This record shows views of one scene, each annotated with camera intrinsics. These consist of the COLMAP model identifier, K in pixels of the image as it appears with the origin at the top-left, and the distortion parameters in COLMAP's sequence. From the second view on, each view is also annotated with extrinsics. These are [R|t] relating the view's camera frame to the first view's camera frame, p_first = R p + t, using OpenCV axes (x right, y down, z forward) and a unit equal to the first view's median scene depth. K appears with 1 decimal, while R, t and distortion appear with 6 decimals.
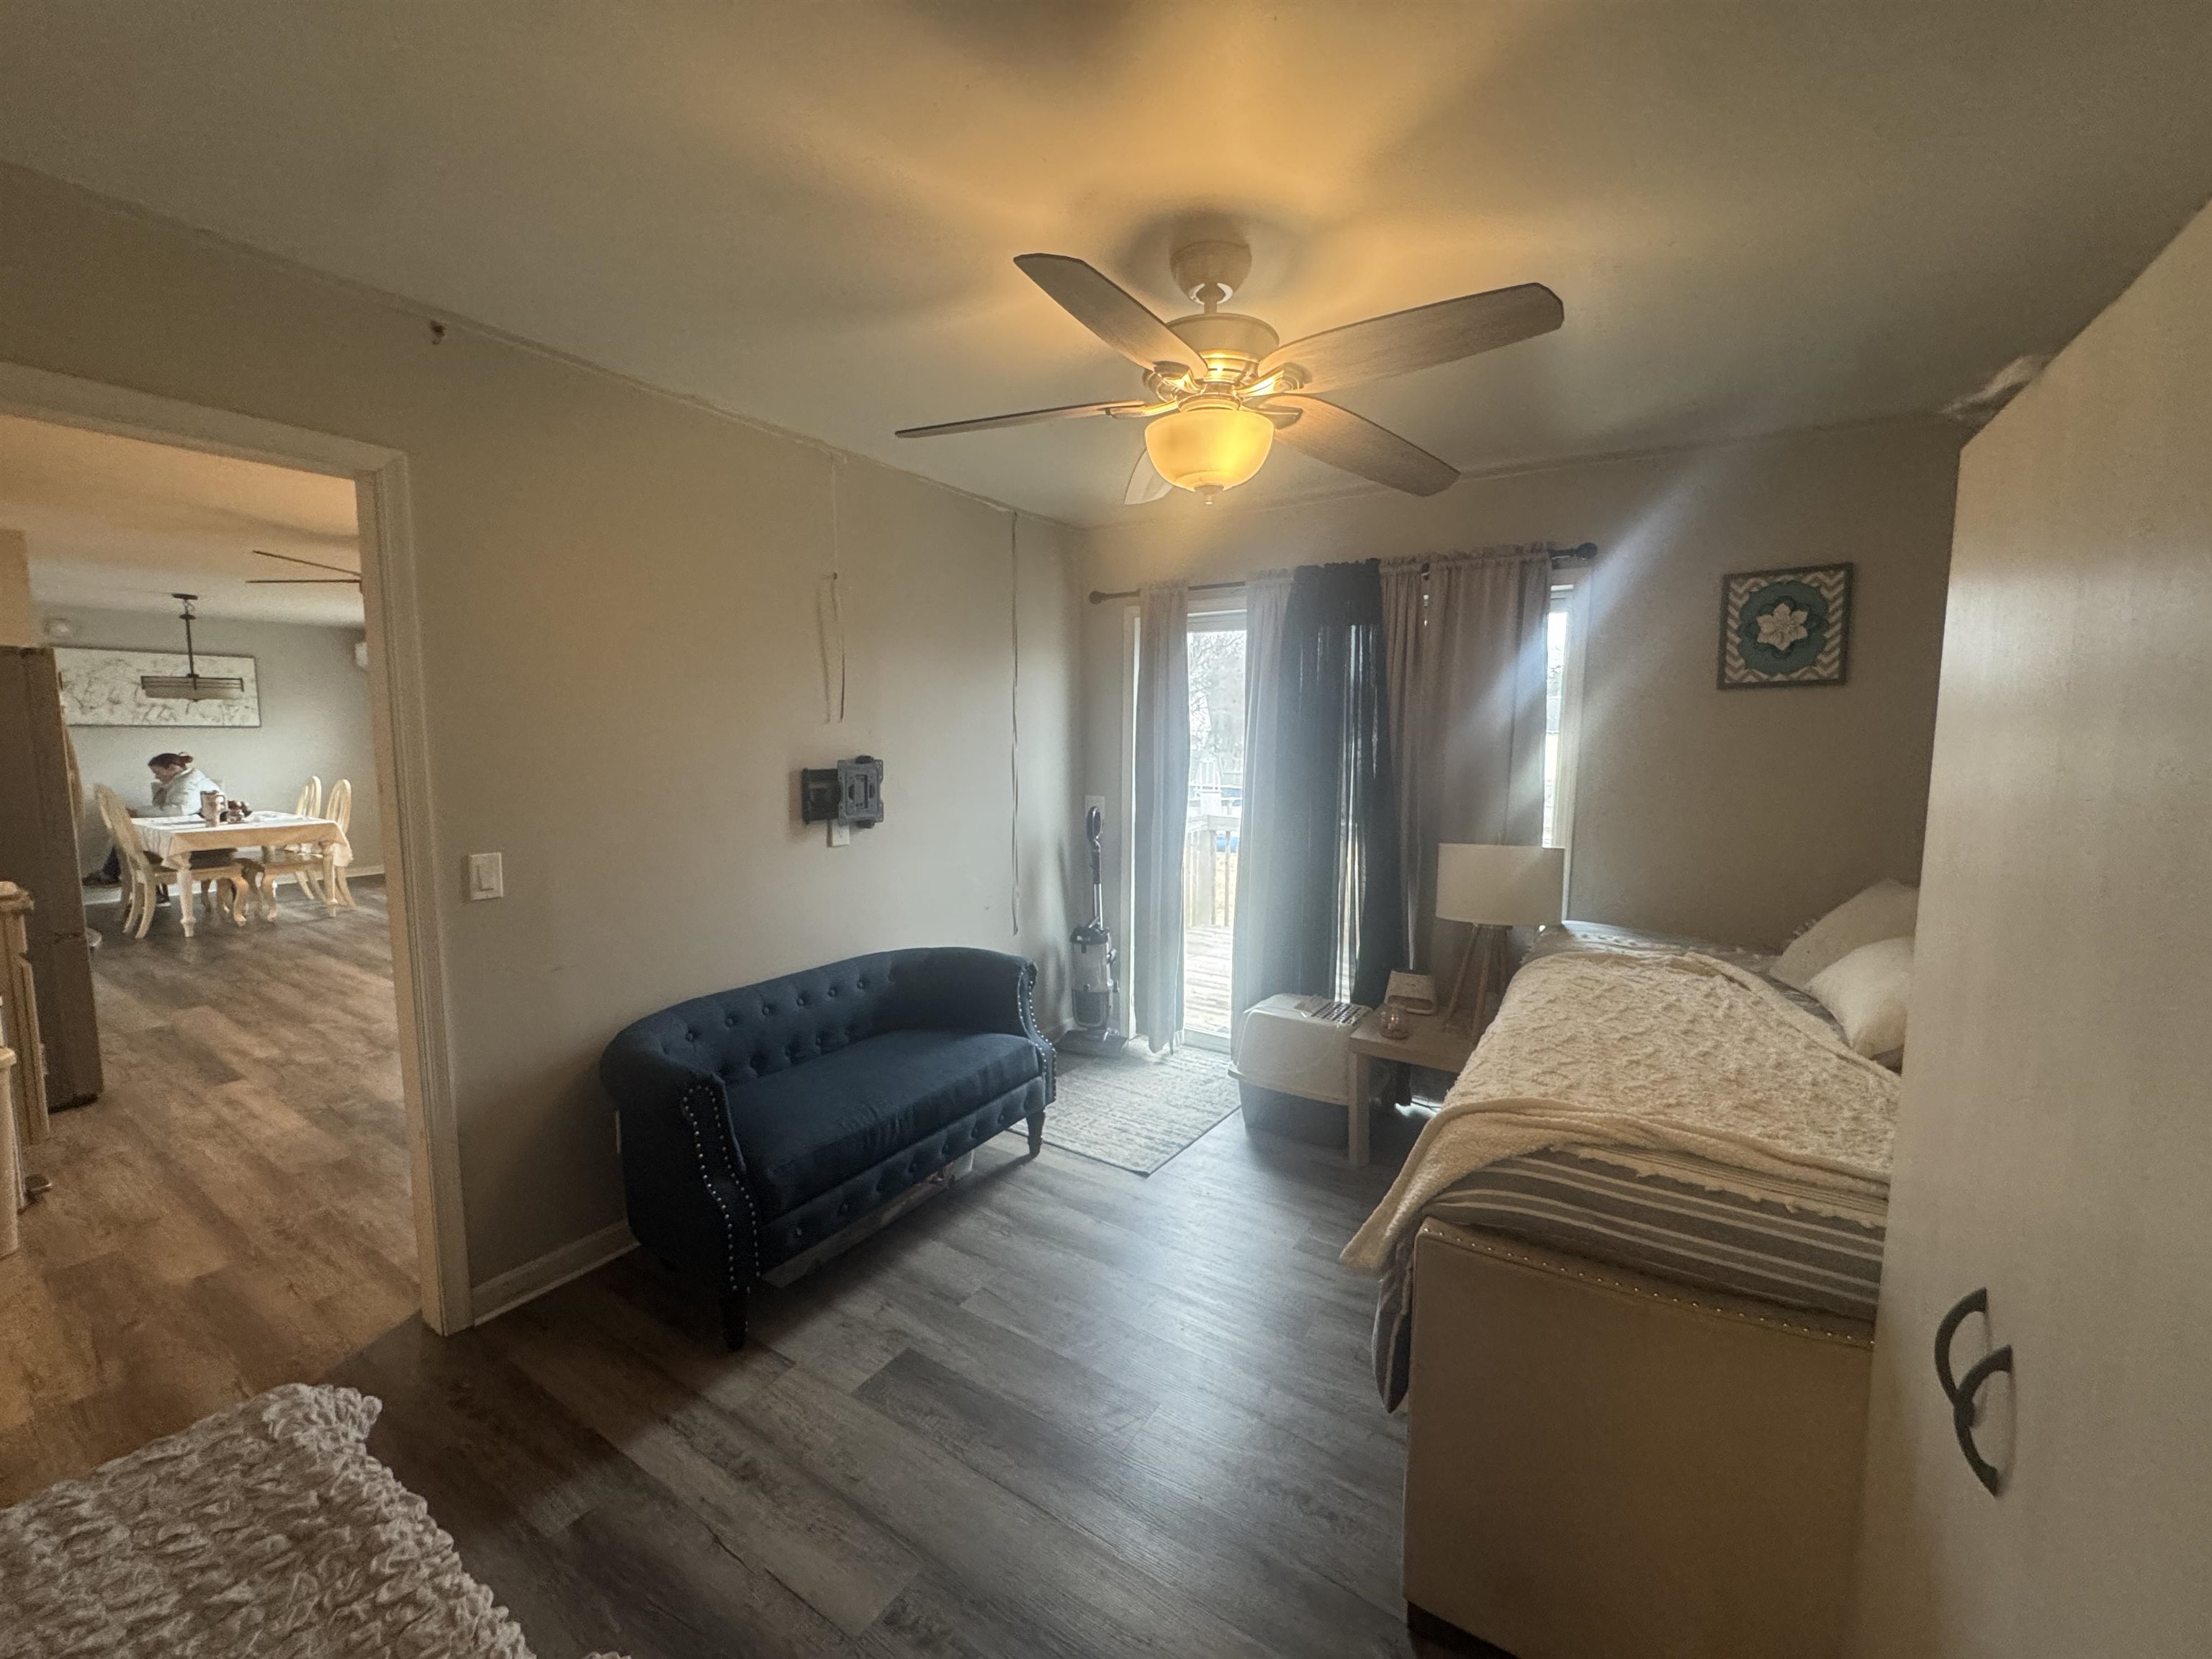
lens RADIAL K [[896.7, 0, 1106.0], [0, 896.7, 829.5], [0, 0, 1]] dist [0.001646, 0.000363]
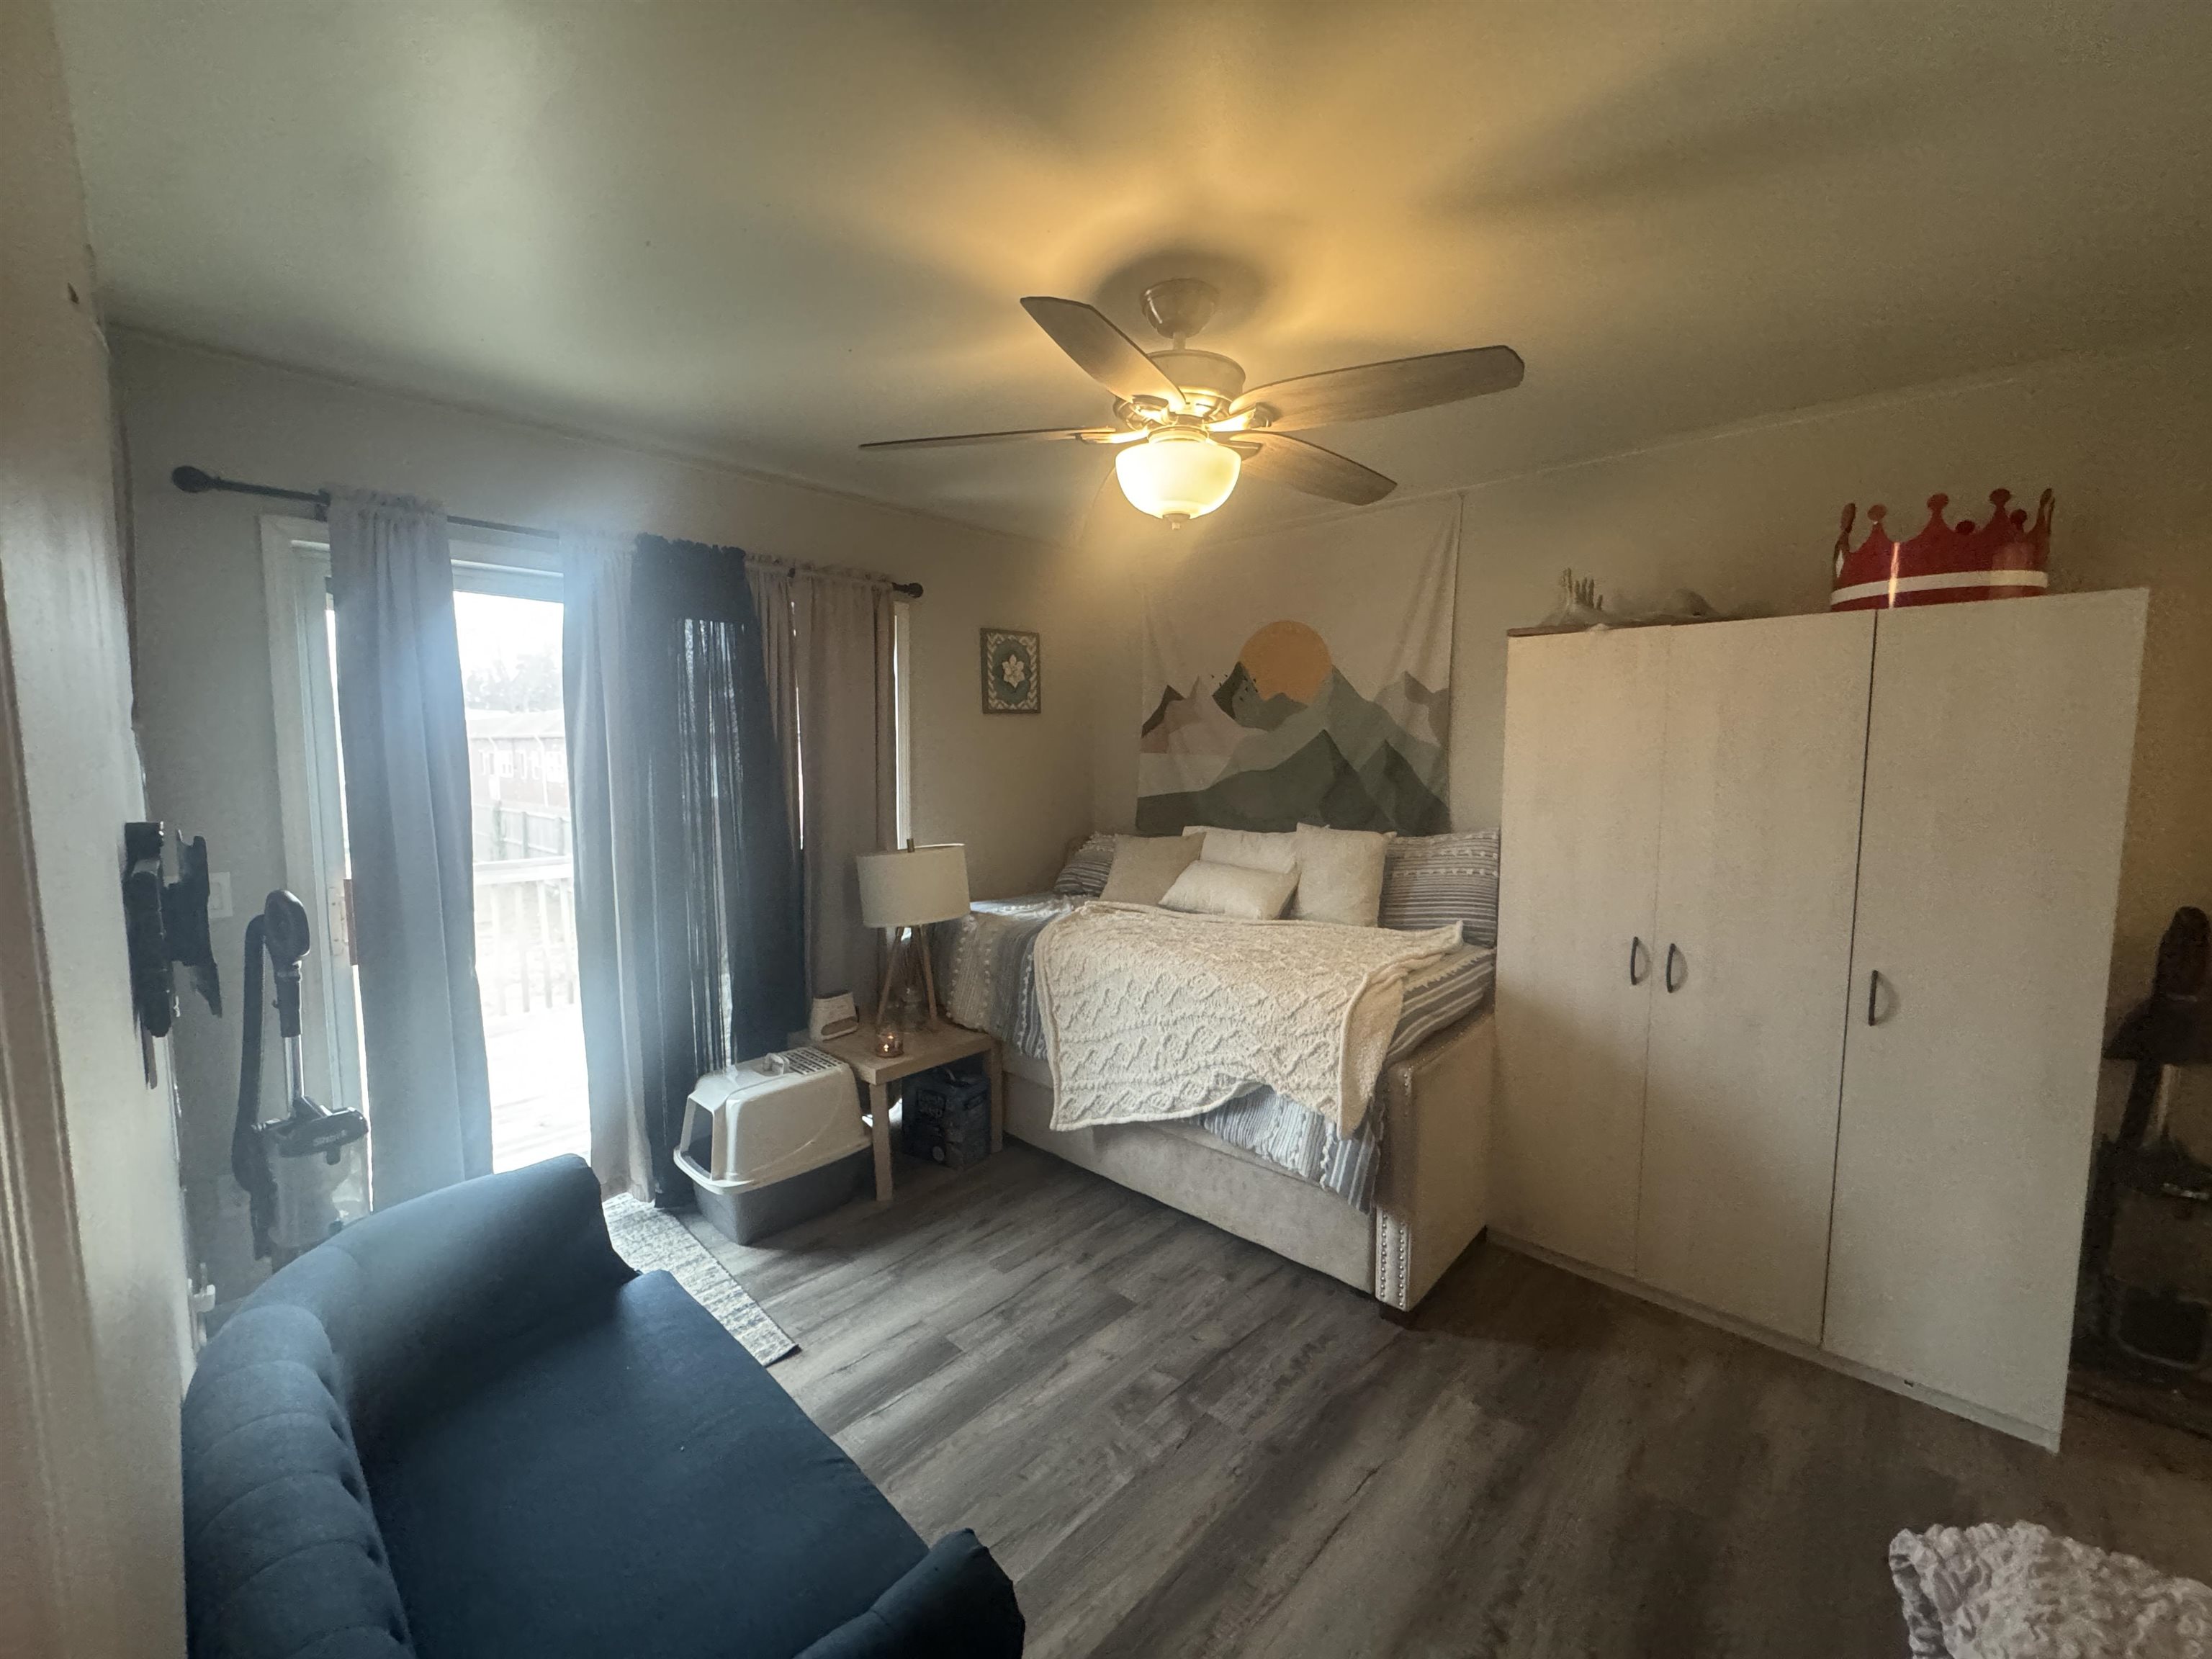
lens RADIAL K [[896.7, 0, 1106.0], [0, 896.7, 829.5], [0, 0, 1]] dist [0.001646, 0.000363]
pose [[0.160655, -0.099714, 0.981961, -0.648430], [0.105399, 0.990928, 0.083380, -0.081200], [-0.981367, 0.090102, 0.169708, 0.643564]]
